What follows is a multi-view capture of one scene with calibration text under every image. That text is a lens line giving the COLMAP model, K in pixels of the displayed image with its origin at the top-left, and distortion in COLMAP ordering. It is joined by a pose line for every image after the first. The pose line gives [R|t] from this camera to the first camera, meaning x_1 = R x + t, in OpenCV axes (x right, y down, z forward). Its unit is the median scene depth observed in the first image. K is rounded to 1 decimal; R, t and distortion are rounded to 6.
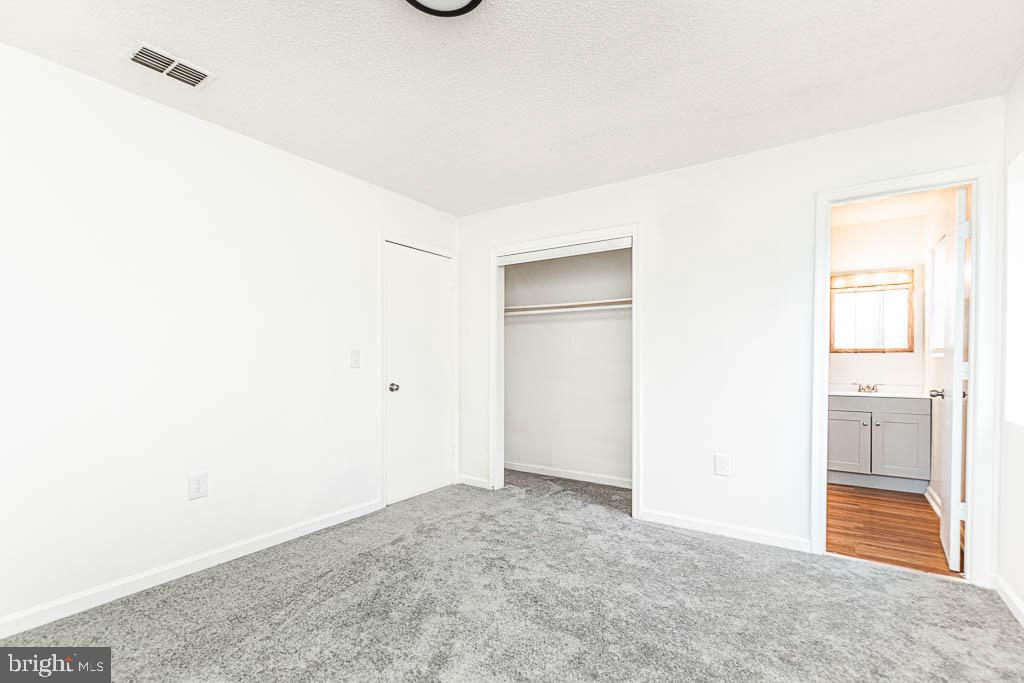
lens RADIAL K [[466.4, 0, 510.7], [0, 466.4, 350.1], [0, 0, 1]] dist [0.002682, -0.002117]
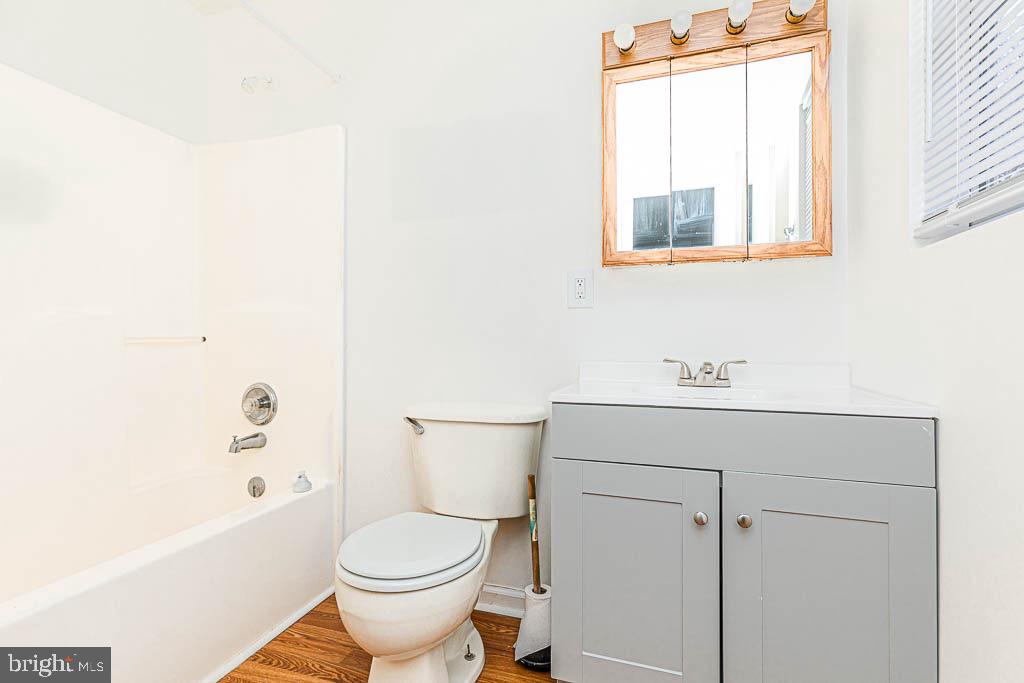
lens RADIAL K [[466.4, 0, 515.4], [0, 466.4, 339.6], [0, 0, 1]] dist [0.002682, -0.002117]
pose [[0.961352, -0.001418, 0.275319, 0.575393], [0.002584, 0.999989, -0.003875, 0.060516], [-0.275310, 0.004437, 0.961345, 0.759226]]
